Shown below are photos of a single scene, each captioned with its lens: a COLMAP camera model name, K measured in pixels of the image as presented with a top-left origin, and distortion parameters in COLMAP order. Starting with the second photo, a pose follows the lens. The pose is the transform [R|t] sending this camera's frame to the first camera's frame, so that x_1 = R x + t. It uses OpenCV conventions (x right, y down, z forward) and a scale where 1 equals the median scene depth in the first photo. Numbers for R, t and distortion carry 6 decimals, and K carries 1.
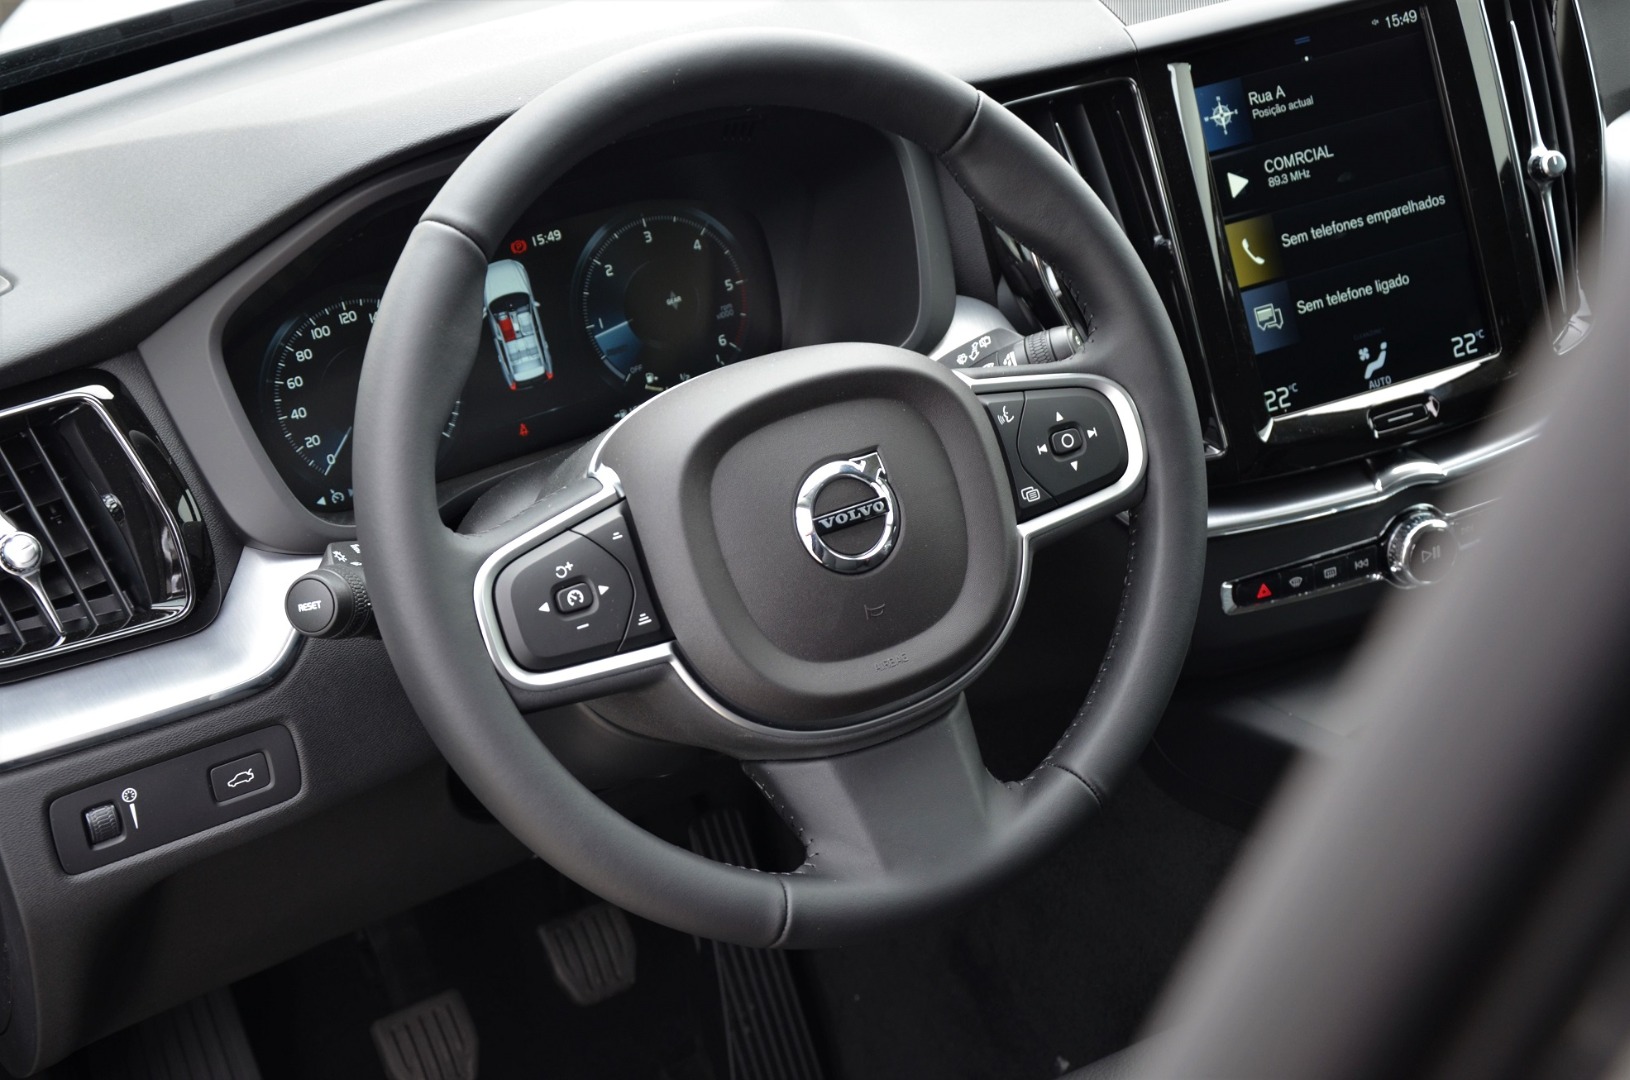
lens RADIAL K [[2407.7, 0, 815.0], [0, 2407.7, 540.0], [0, 0, 1]] dist [0.060862, 0.795622]
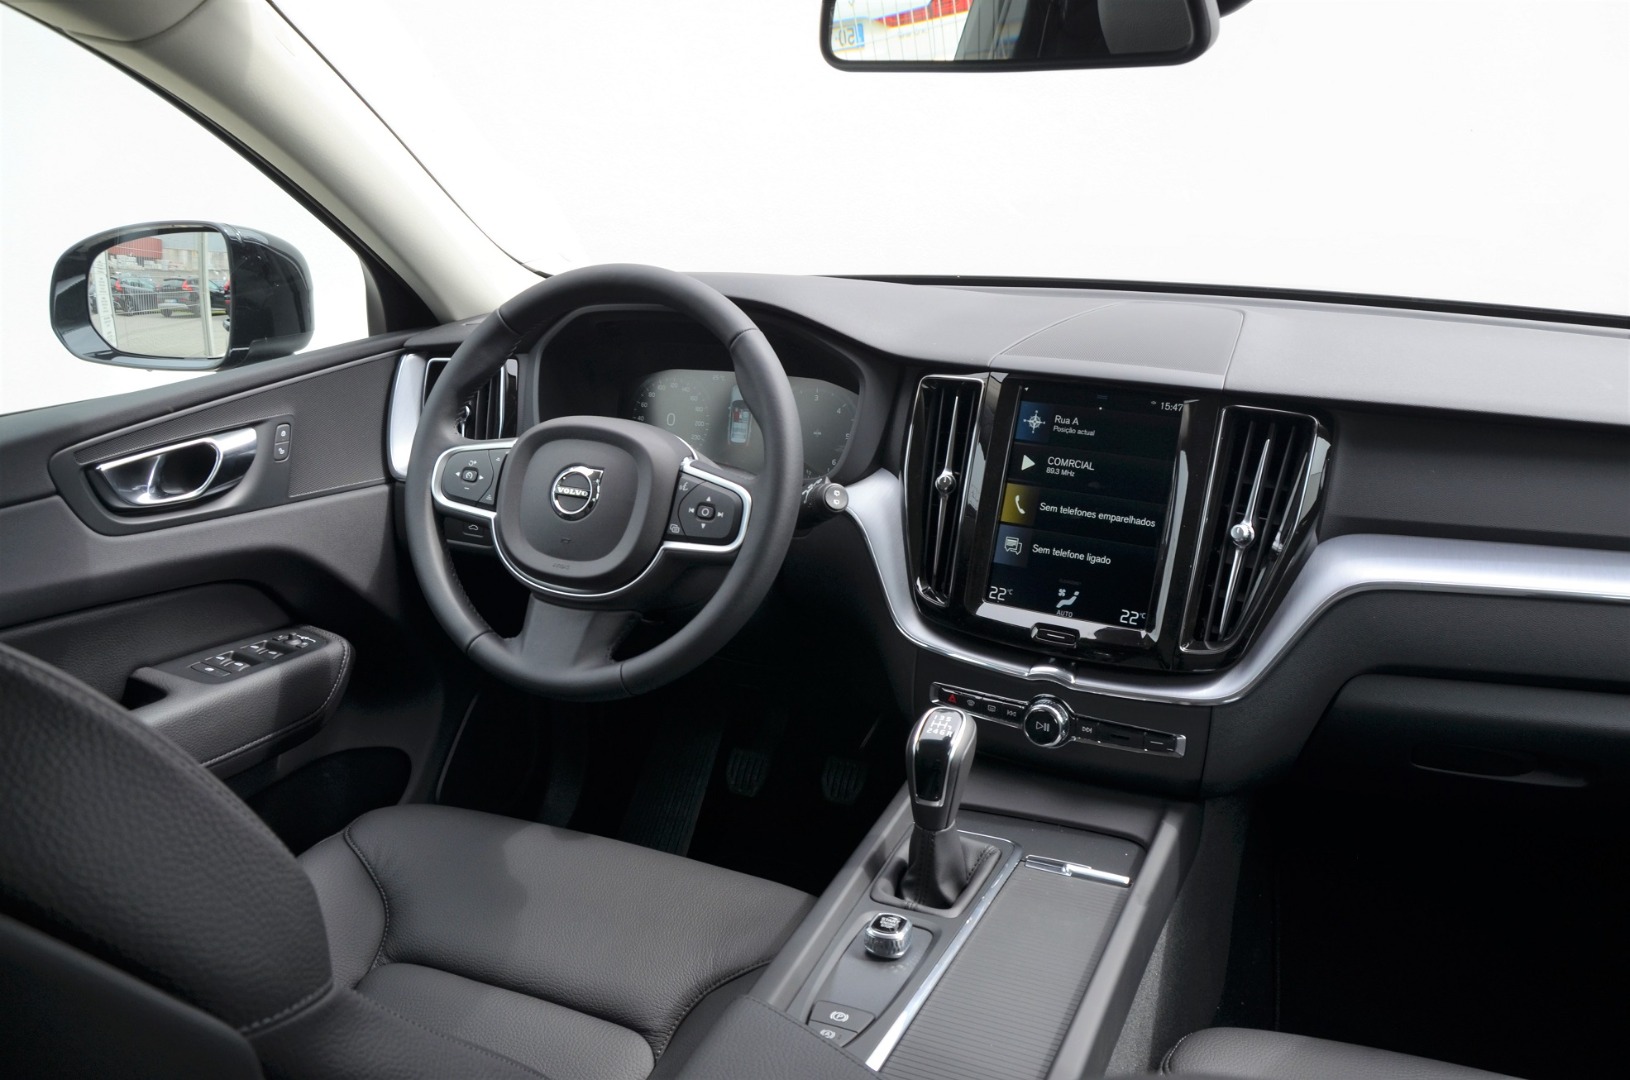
lens RADIAL K [[1309.5, 0, 815.0], [0, 1309.5, 540.0], [0, 0, 1]] dist [-0.155861, 0.152530]
pose [[0.584349, 0.347803, -0.733191, 0.757903], [-0.400090, 0.909534, 0.112585, -0.141942], [0.706020, 0.227553, 0.670638, 0.318526]]
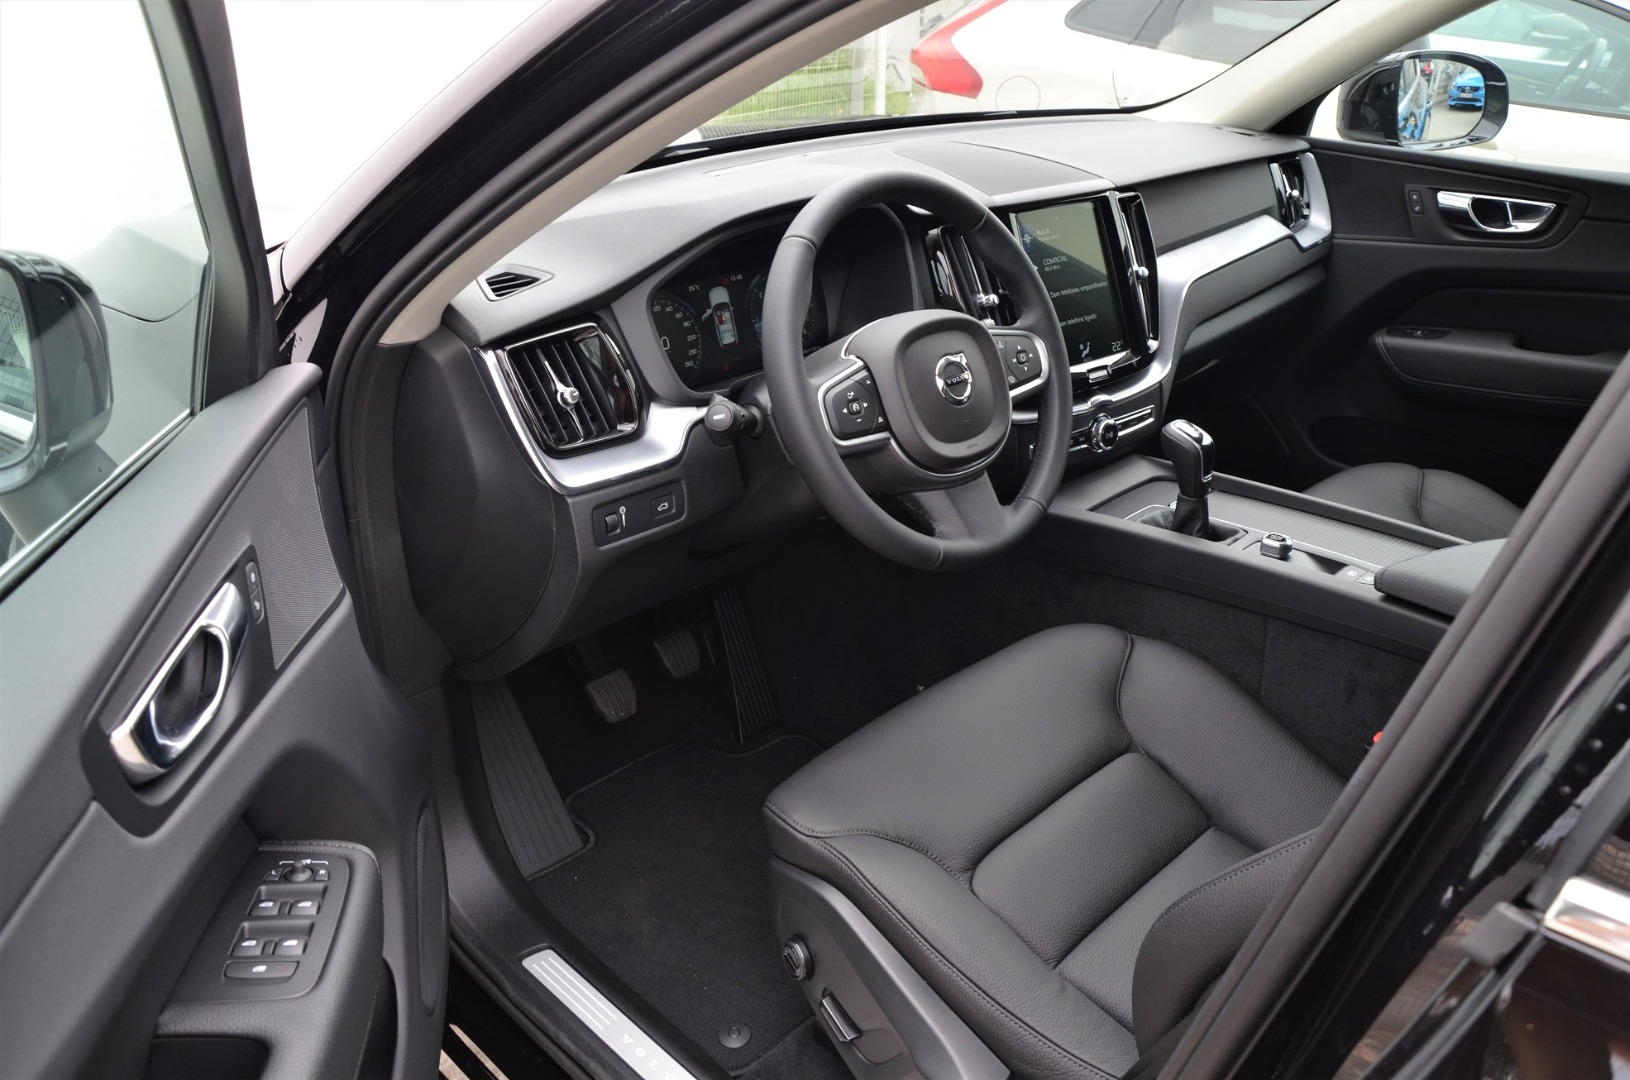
lens RADIAL K [[1309.5, 0, 815.0], [0, 1309.5, 540.0], [0, 0, 1]] dist [-0.155861, 0.152530]
pose [[0.968390, -0.010224, 0.249231, -0.328953], [0.015268, 0.999716, -0.018316, 0.126029], [-0.248972, 0.021542, 0.968271, -0.116851]]
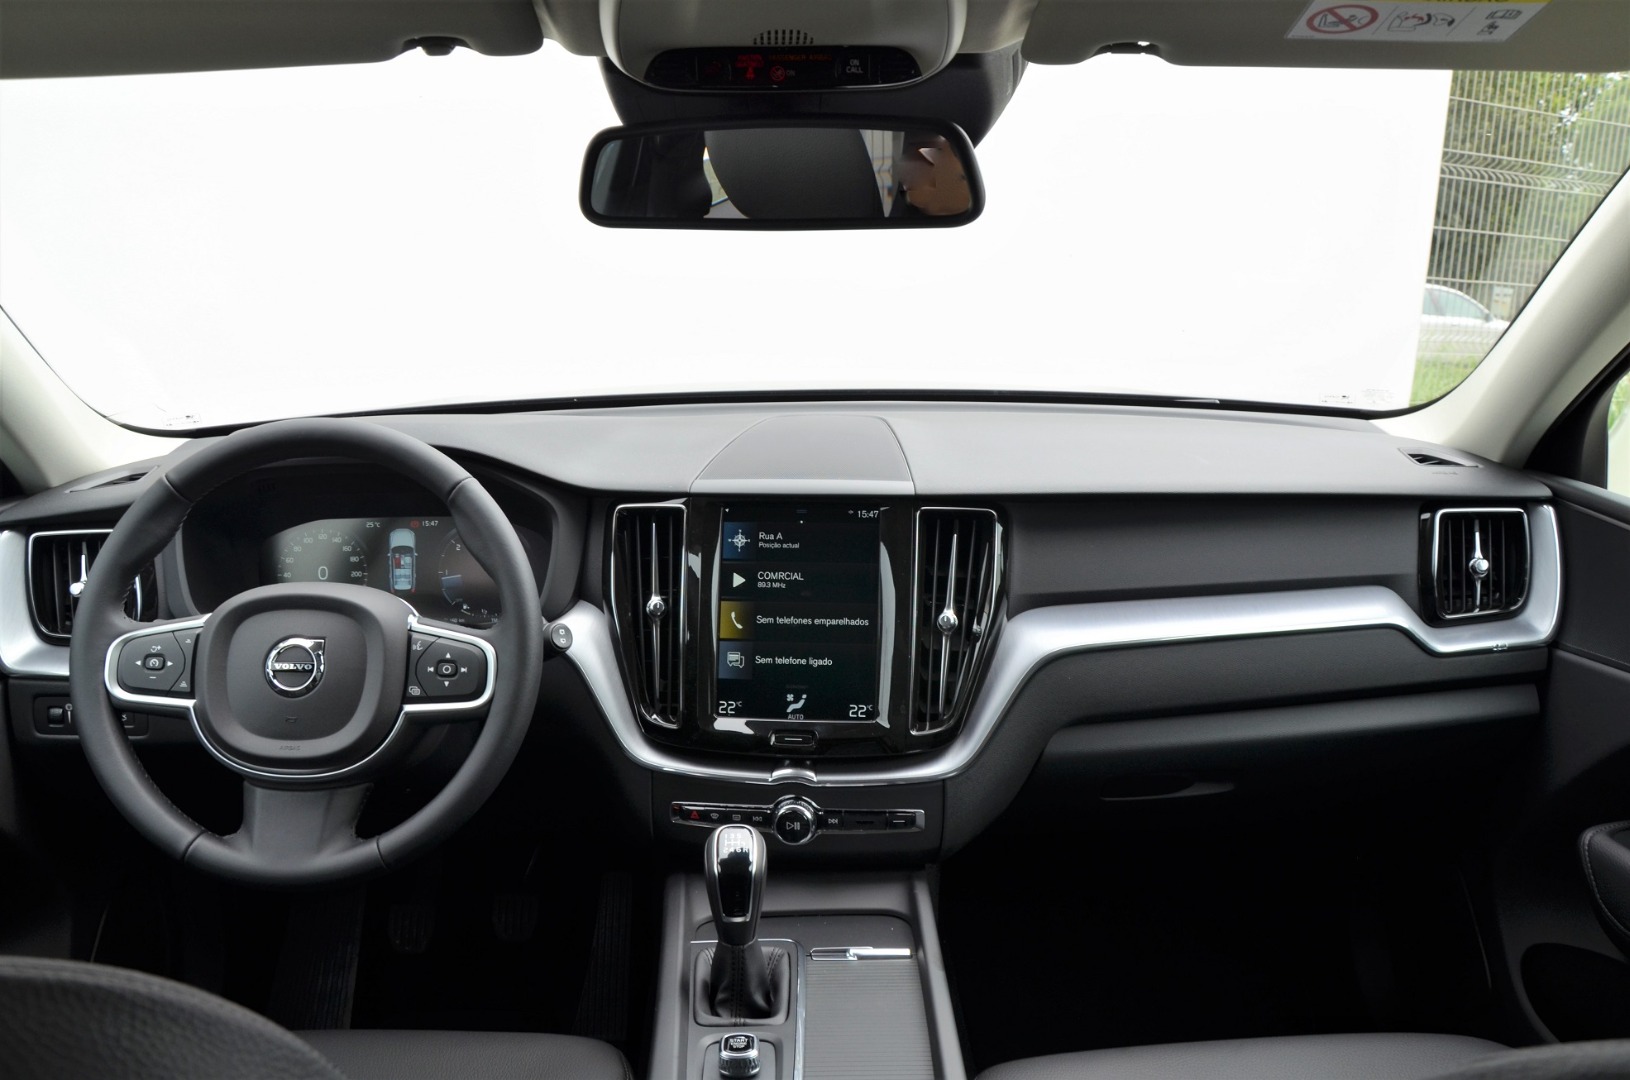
lens RADIAL K [[1309.5, 0, 815.0], [0, 1309.5, 540.0], [0, 0, 1]] dist [-0.155861, 0.152530]
pose [[0.868310, 0.217816, -0.445638, 0.633499], [-0.288986, 0.952345, -0.097598, -0.099399], [0.403143, 0.213529, 0.889877, 0.185409]]
